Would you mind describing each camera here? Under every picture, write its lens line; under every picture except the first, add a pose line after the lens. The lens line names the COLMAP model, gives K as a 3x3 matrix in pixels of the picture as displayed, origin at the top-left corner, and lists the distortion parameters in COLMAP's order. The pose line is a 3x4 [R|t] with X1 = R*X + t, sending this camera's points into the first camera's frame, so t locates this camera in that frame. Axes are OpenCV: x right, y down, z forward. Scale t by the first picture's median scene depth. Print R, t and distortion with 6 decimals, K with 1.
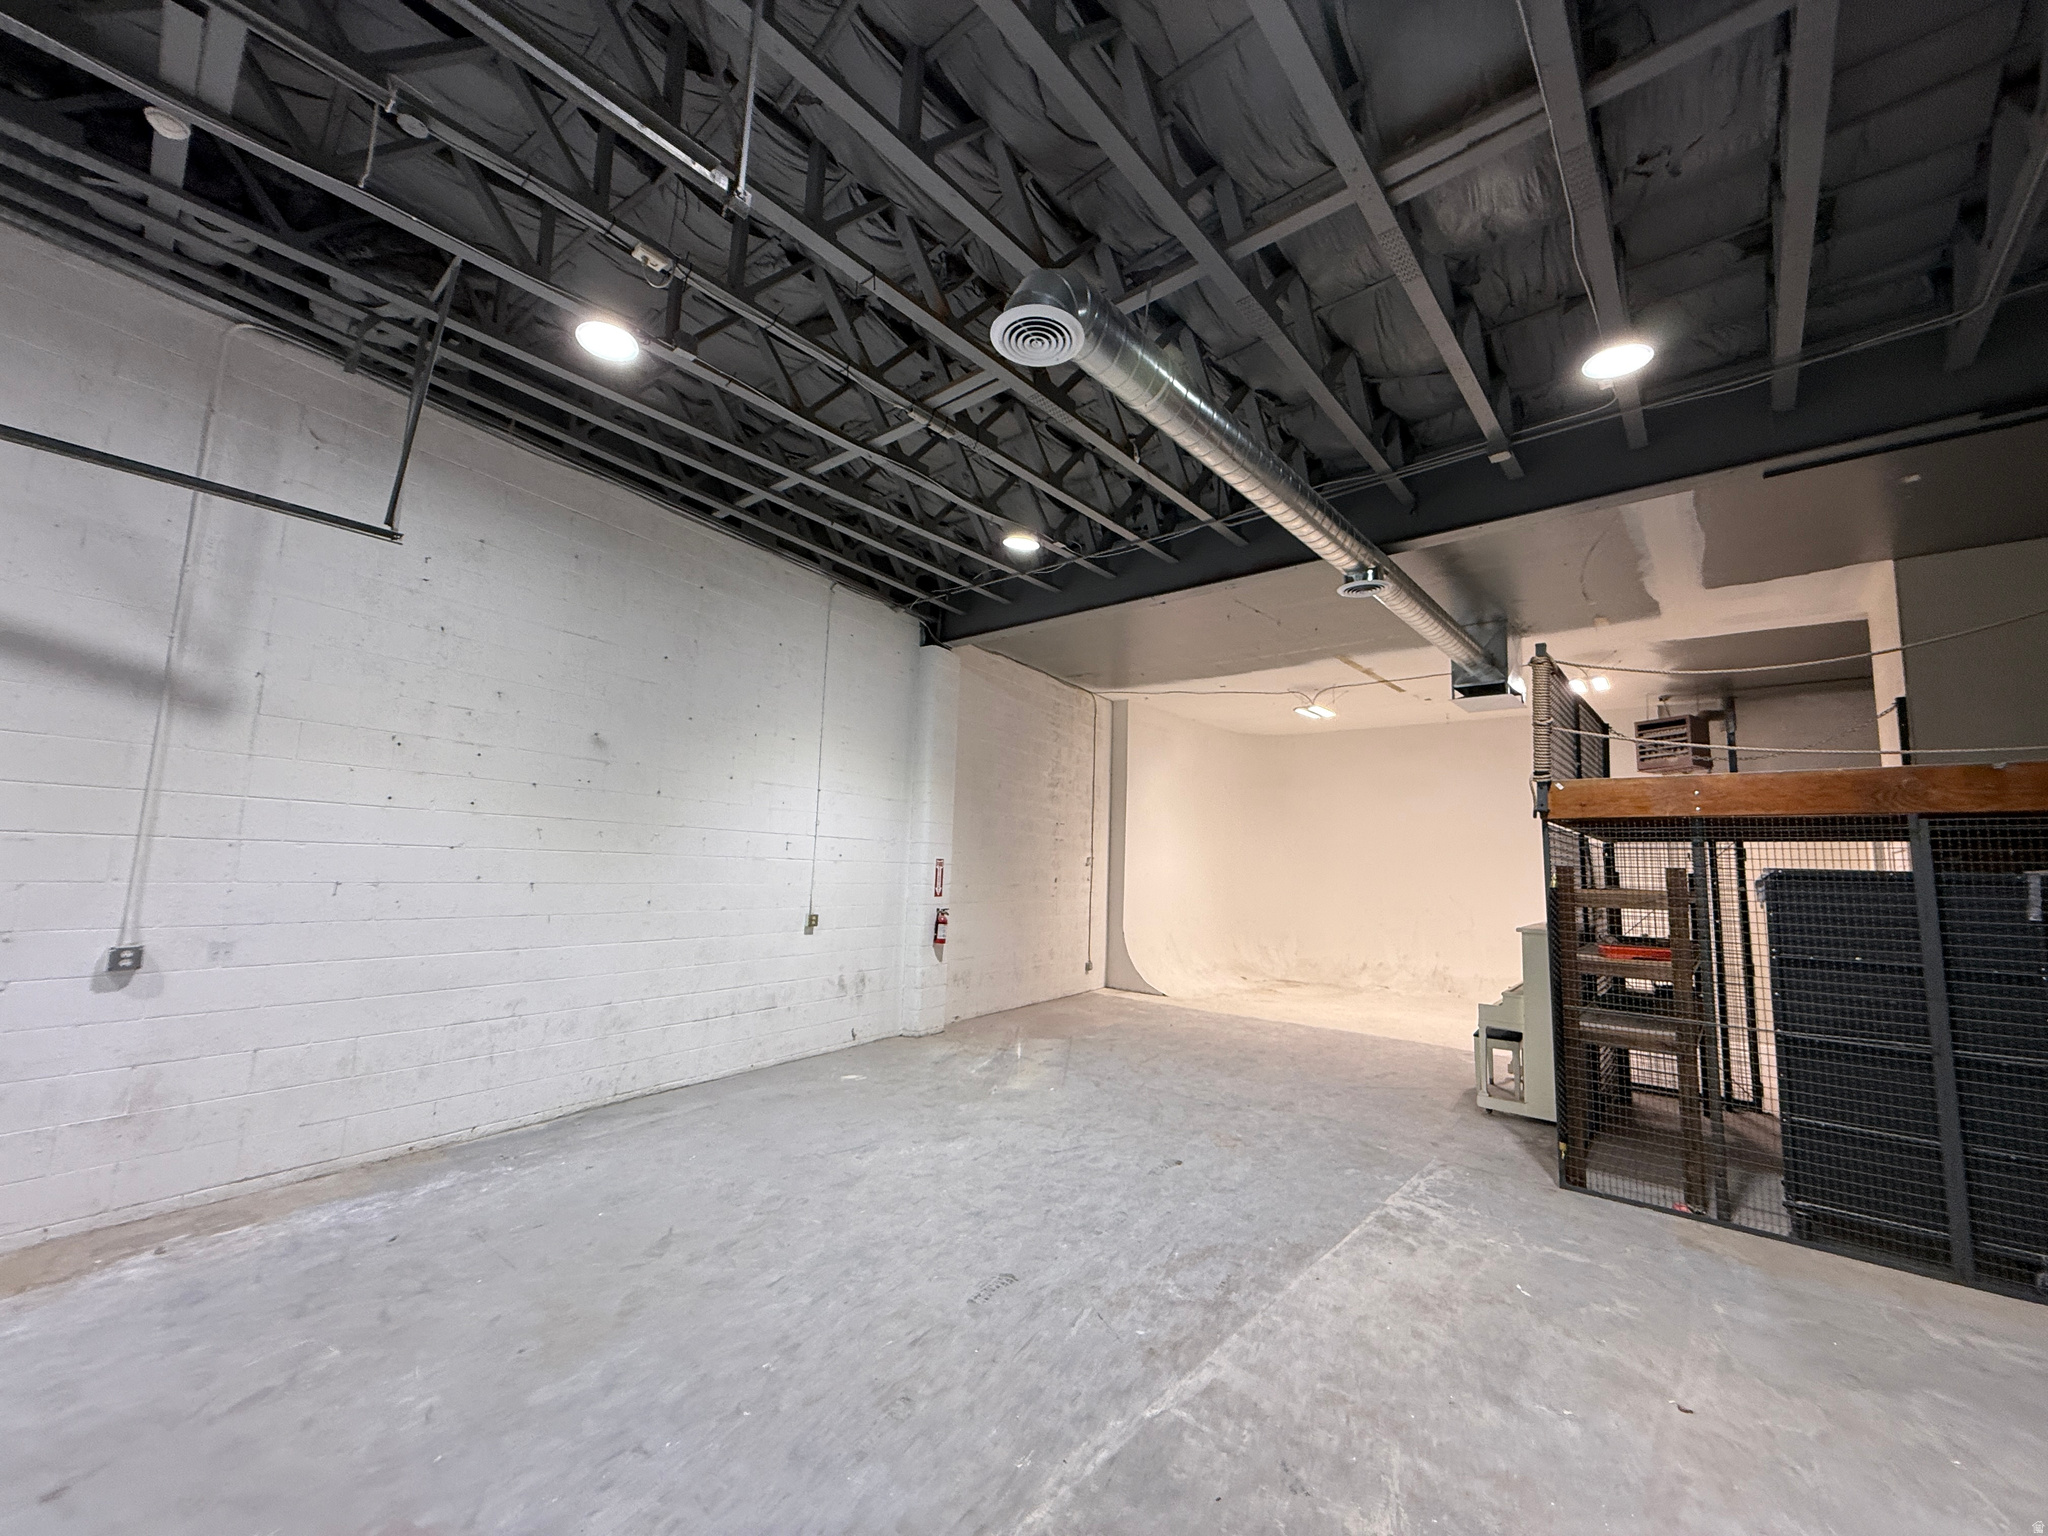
lens RADIAL K [[817.3, 0, 1021.5], [0, 817.3, 765.3], [0, 0, 1]] dist [0.001668, -0.000266]
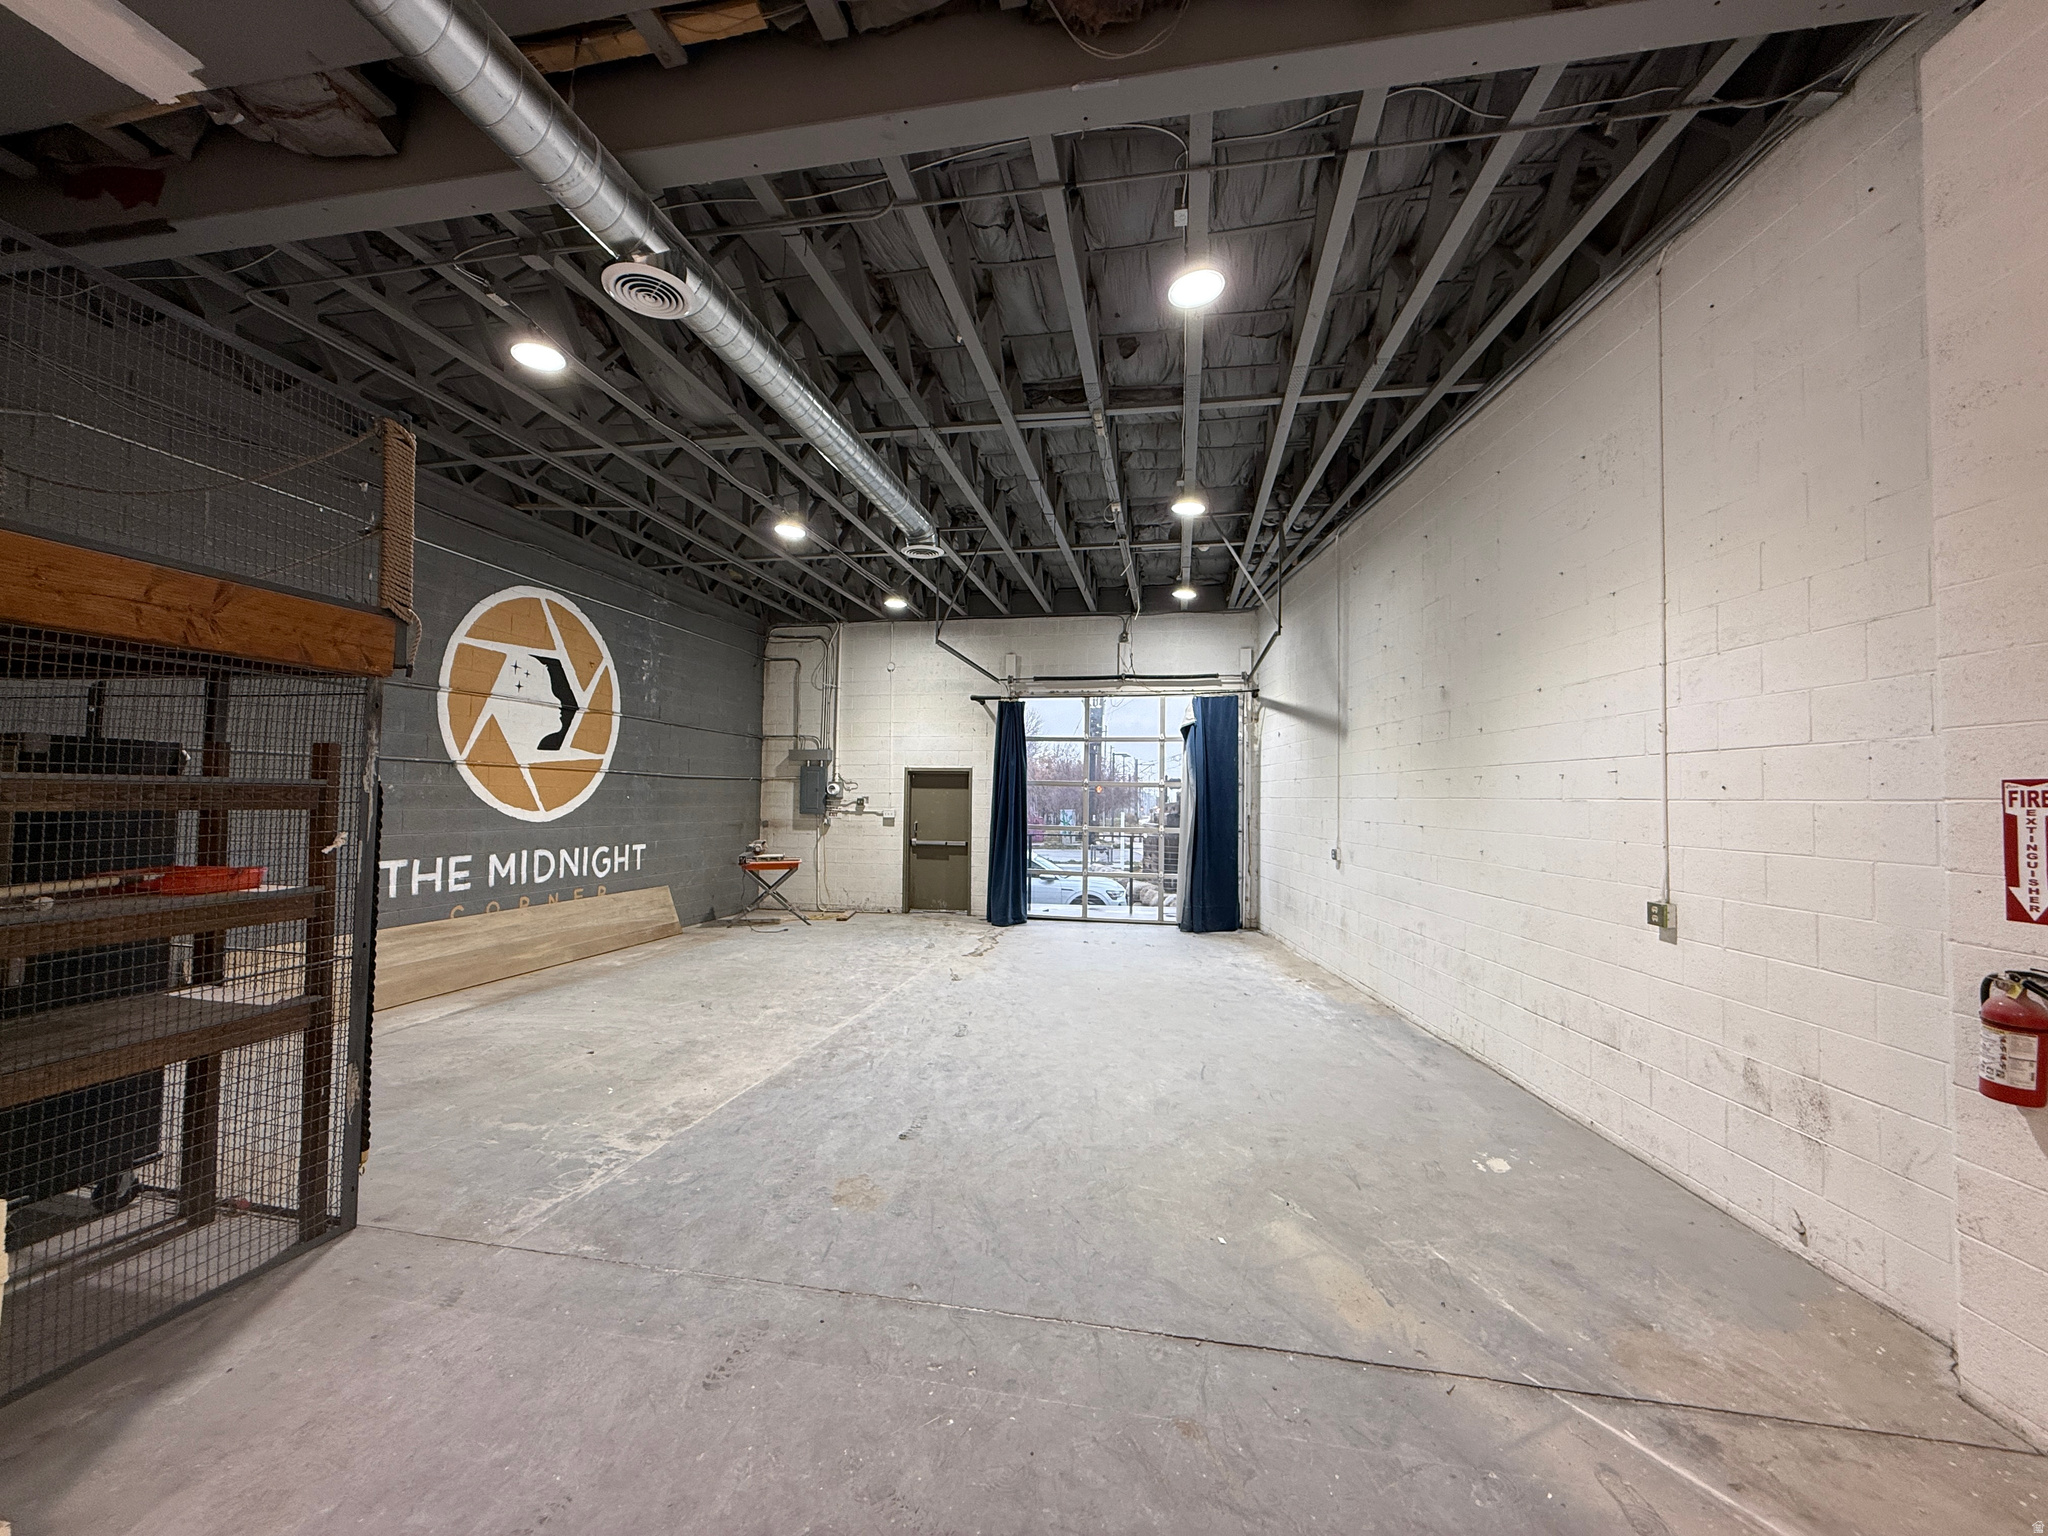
lens RADIAL K [[817.3, 0, 1021.5], [0, 817.3, 765.3], [0, 0, 1]] dist [0.001668, -0.000266]
pose [[-0.866400, -0.067716, -0.494738, 0.625620], [0.015803, 0.986548, -0.162706, 0.302288], [0.499101, -0.148787, -0.853675, 2.180574]]
